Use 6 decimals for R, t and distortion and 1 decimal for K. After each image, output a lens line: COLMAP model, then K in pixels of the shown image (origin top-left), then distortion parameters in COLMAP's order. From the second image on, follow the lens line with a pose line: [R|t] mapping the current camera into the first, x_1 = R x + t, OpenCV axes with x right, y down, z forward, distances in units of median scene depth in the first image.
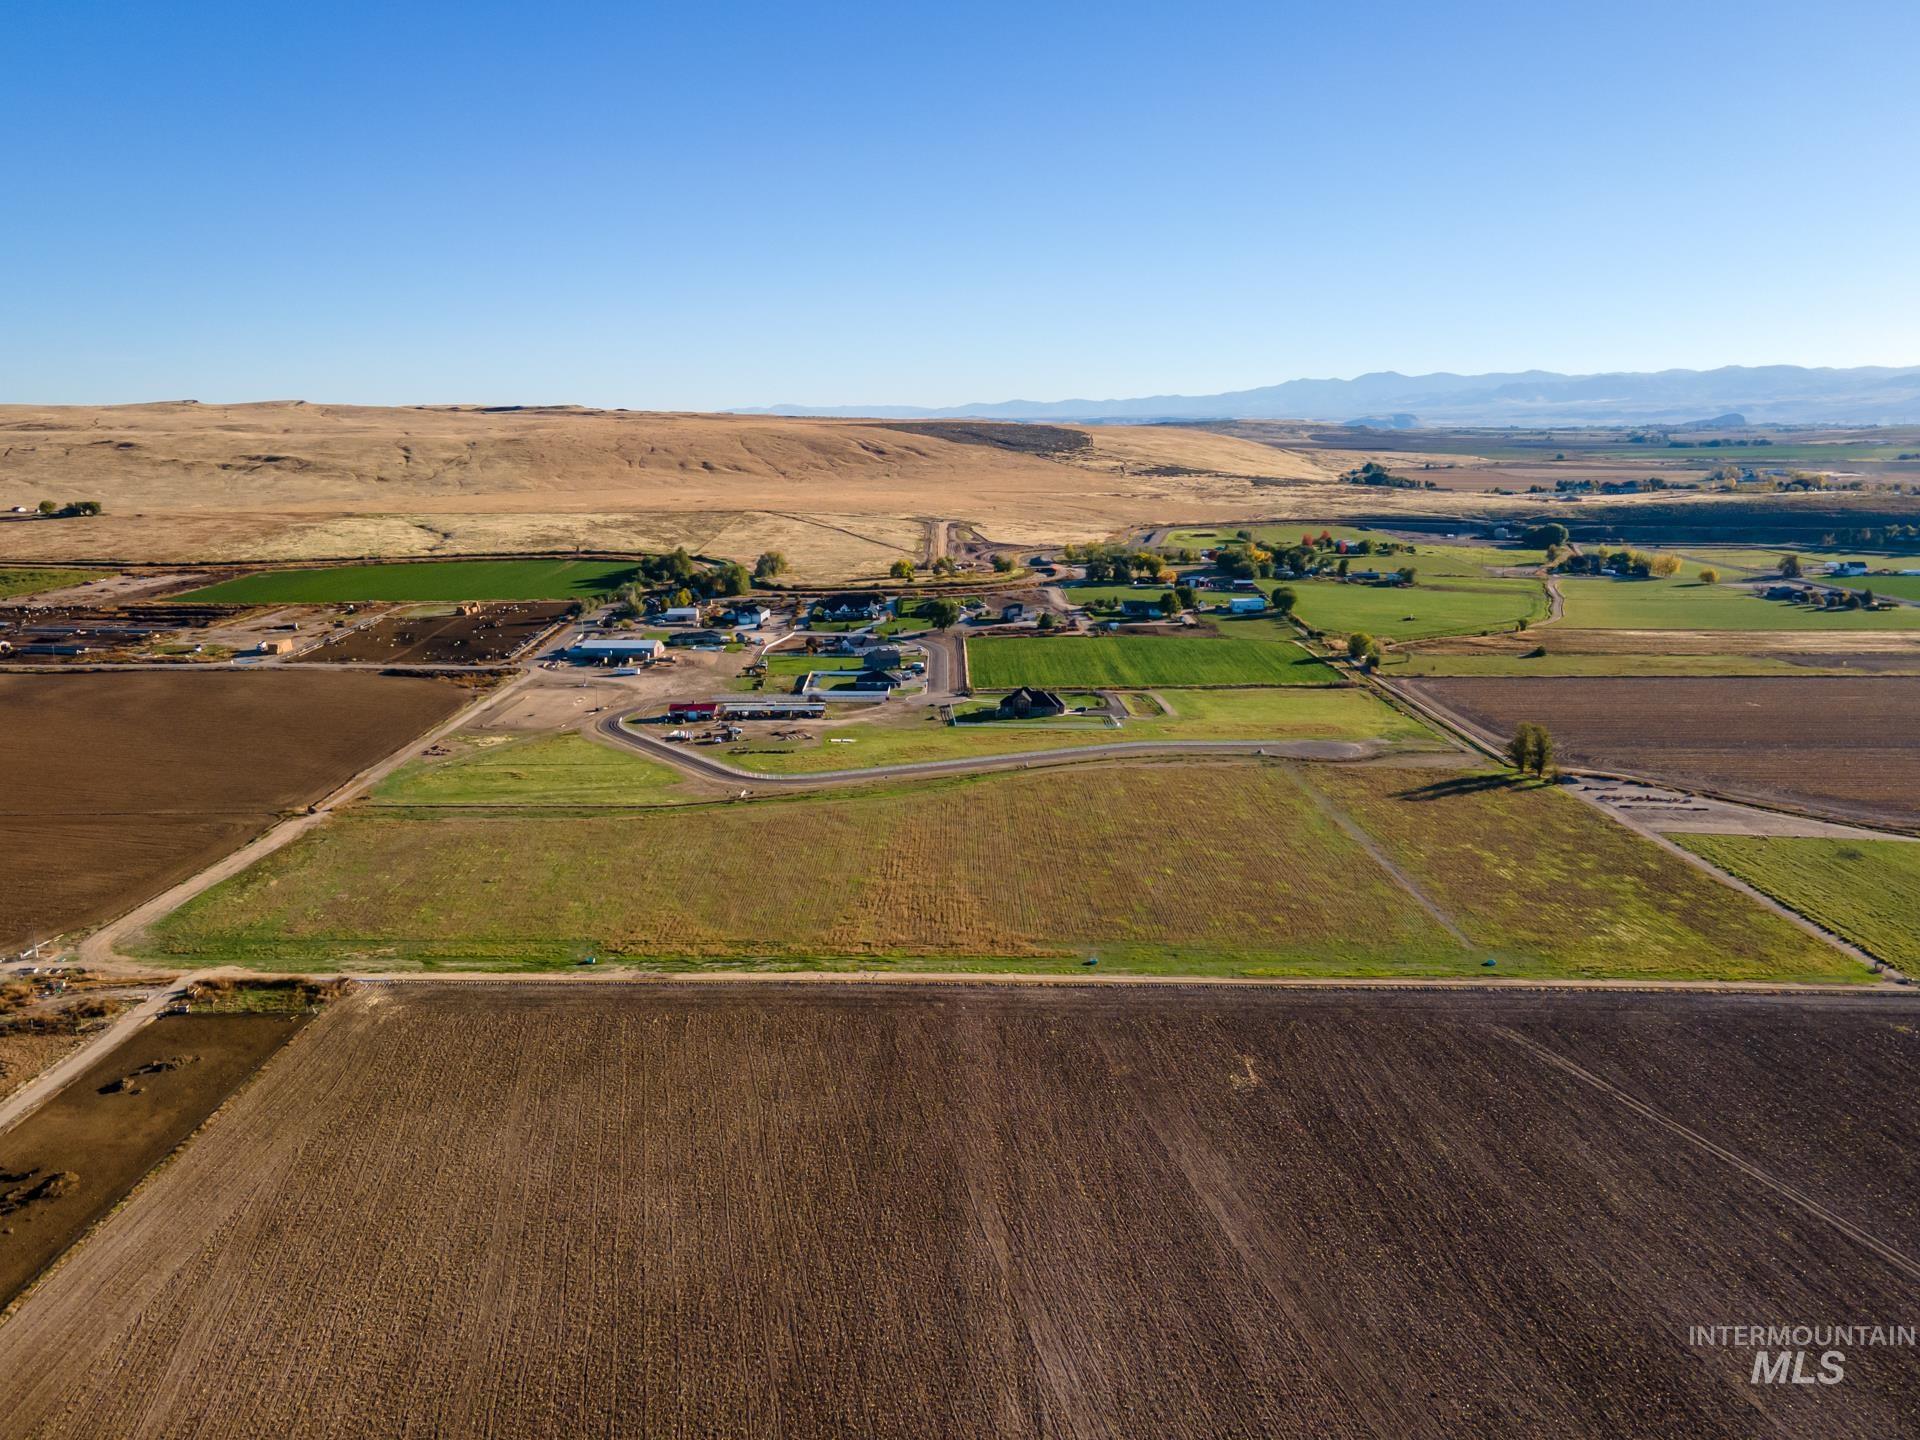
lens RADIAL K [[1507.2, 0, 913.4], [0, 1507.2, 719.6], [0, 0, 1]] dist [0.035557, -0.002016]
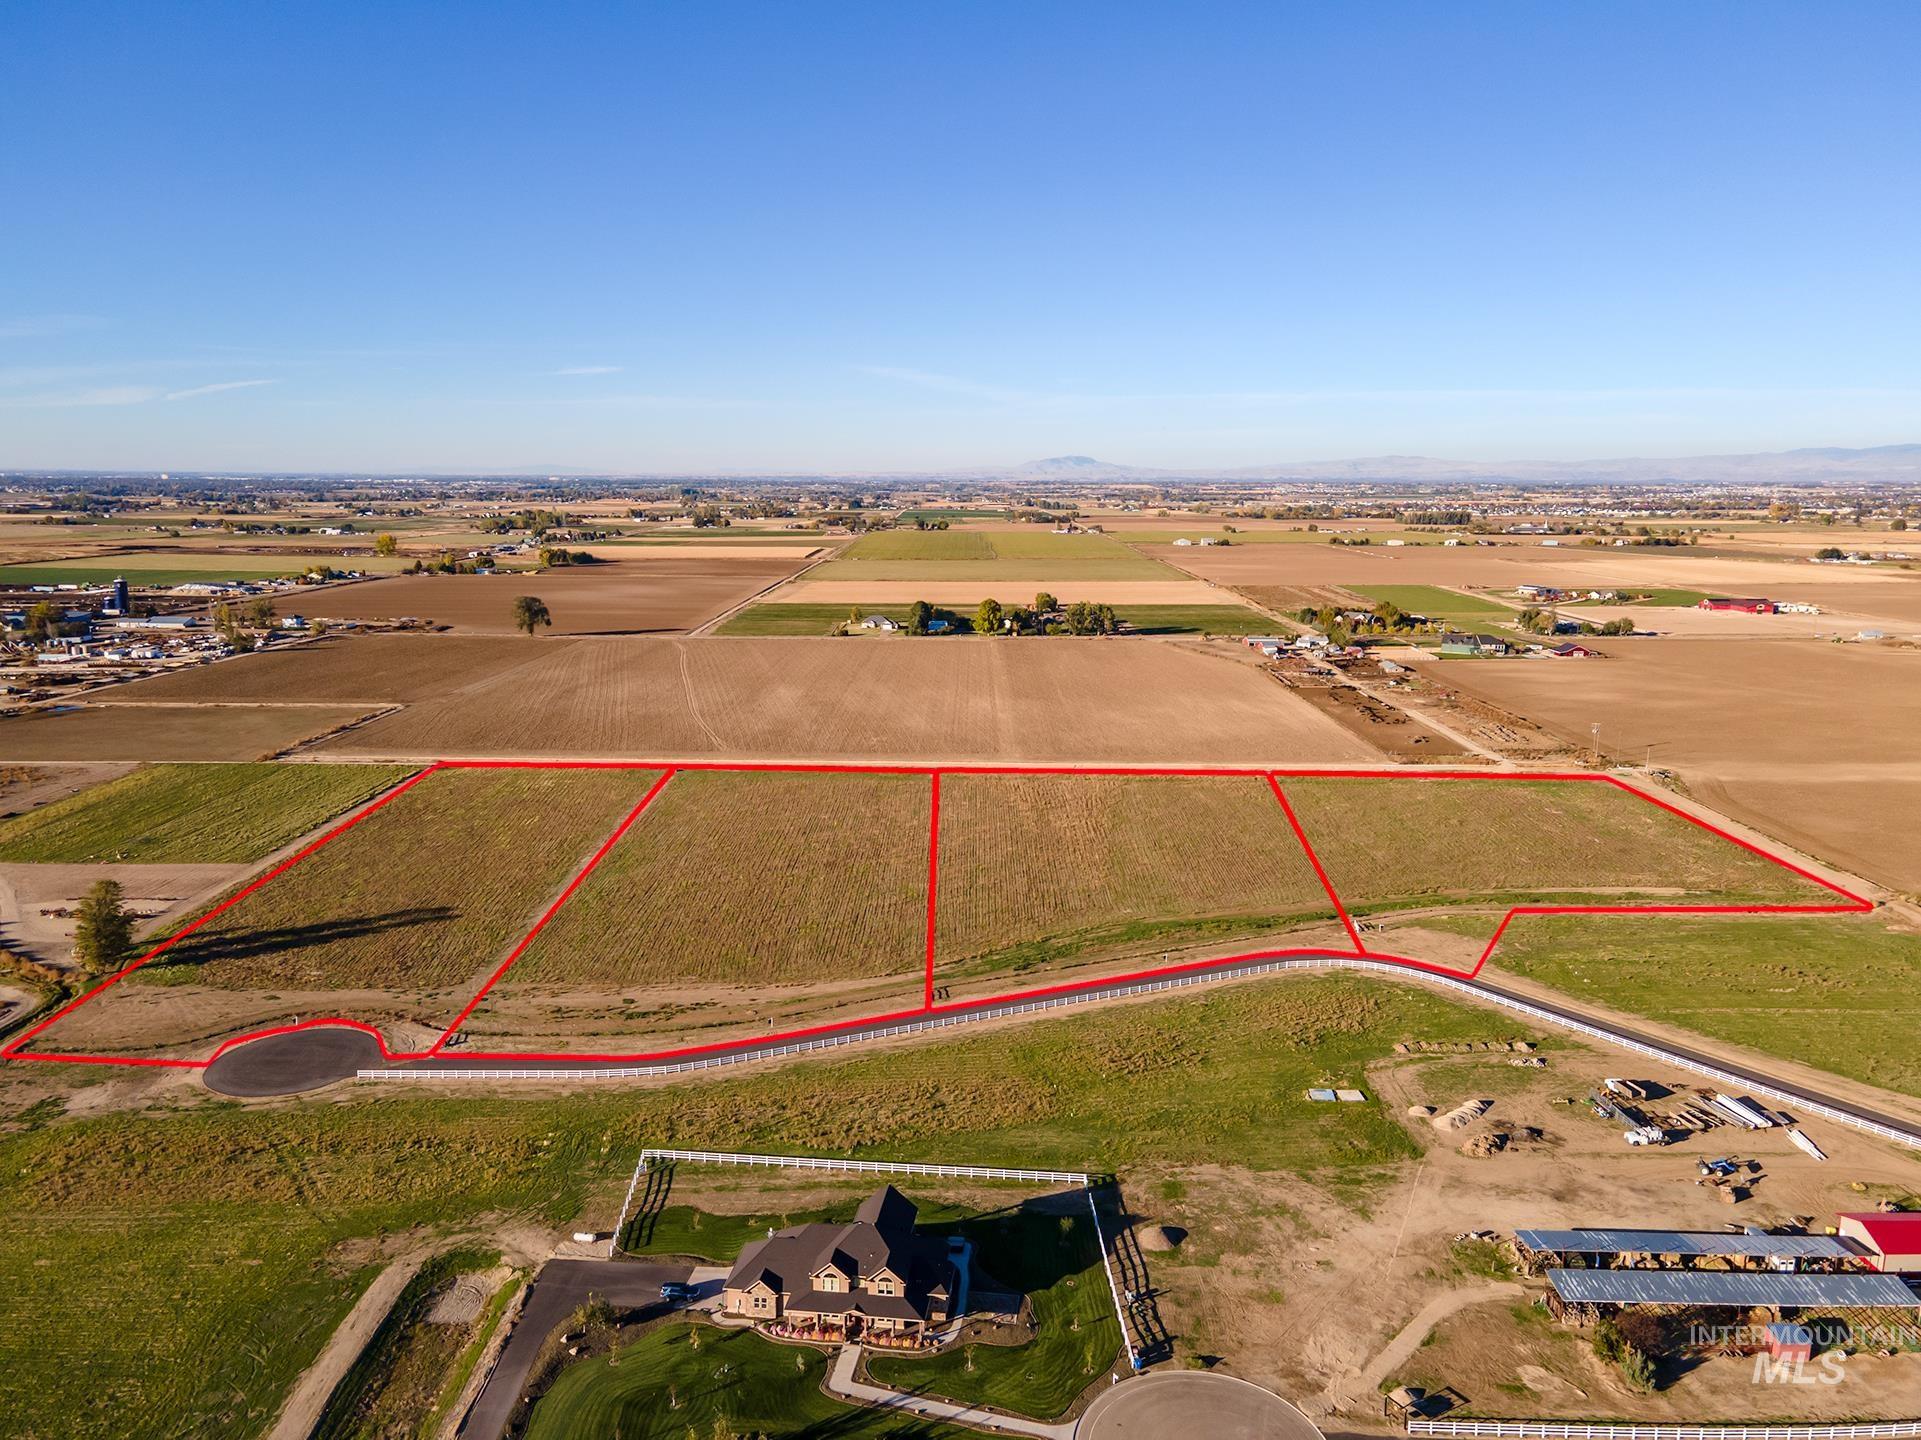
lens RADIAL K [[1403.6, 0, 960.5], [0, 1403.6, 720.0], [0, 0, 1]] dist [0.026951, 0.000180]
pose [[-0.999867, 0.006027, -0.015176, 0.053146], [0.000094, 0.931496, 0.363751, -0.186874], [0.016329, 0.363701, -0.931372, 1.069652]]
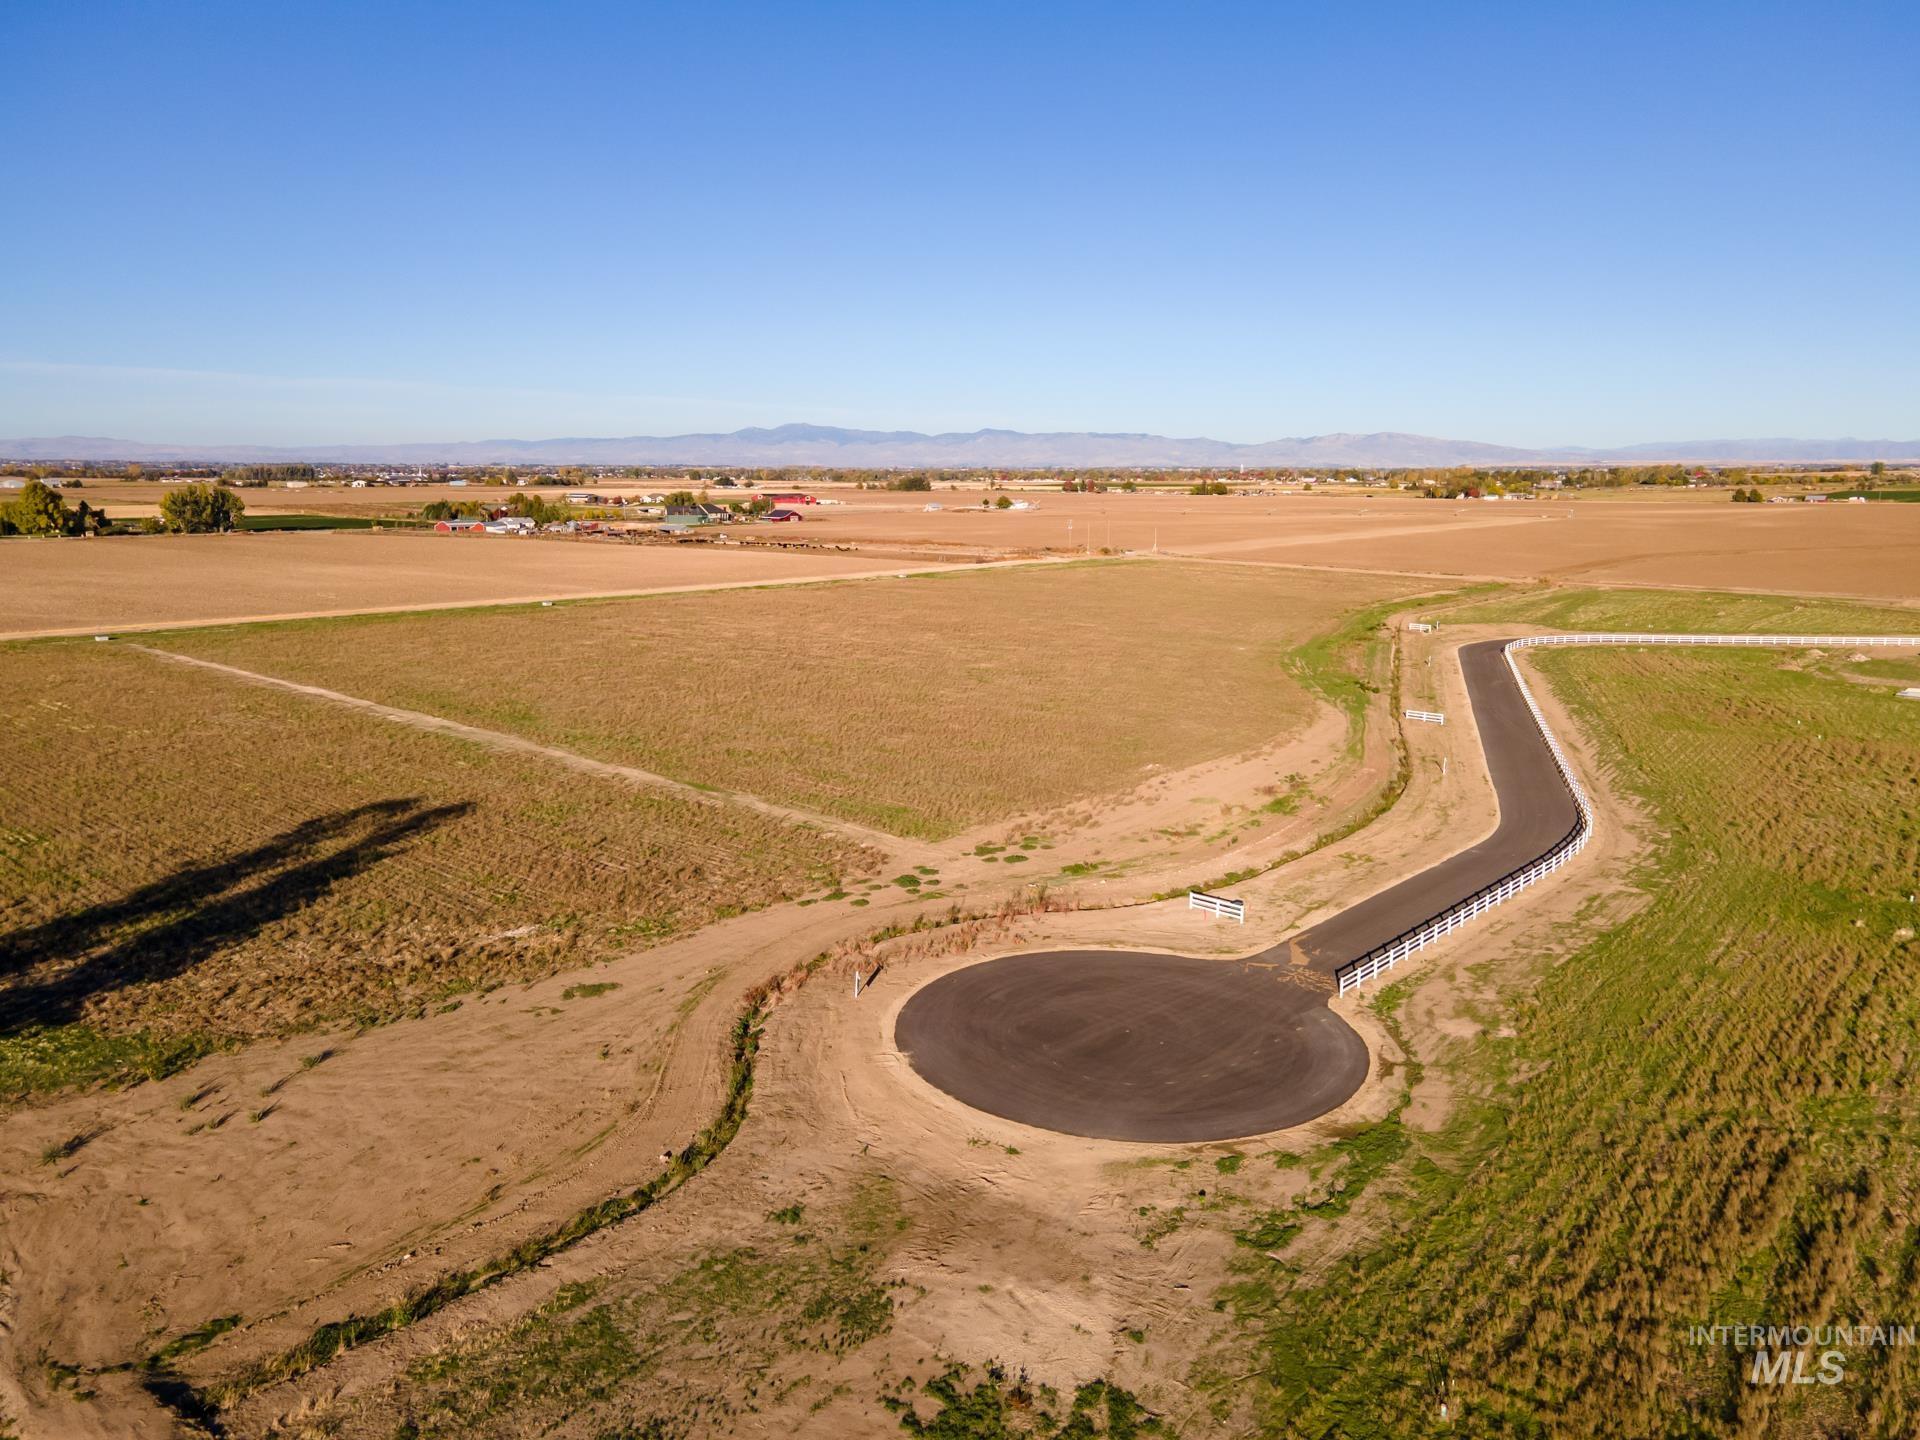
lens RADIAL K [[1401.1, 0, 960.0], [0, 1401.1, 720.0], [0, 0, 1]] dist [0.014841, 0.050639]
pose [[-0.649717, 0.140233, -0.747130, 0.301811], [-0.148292, 0.940574, 0.305499, -0.042981], [0.745572, 0.309282, -0.590311, 0.828112]]
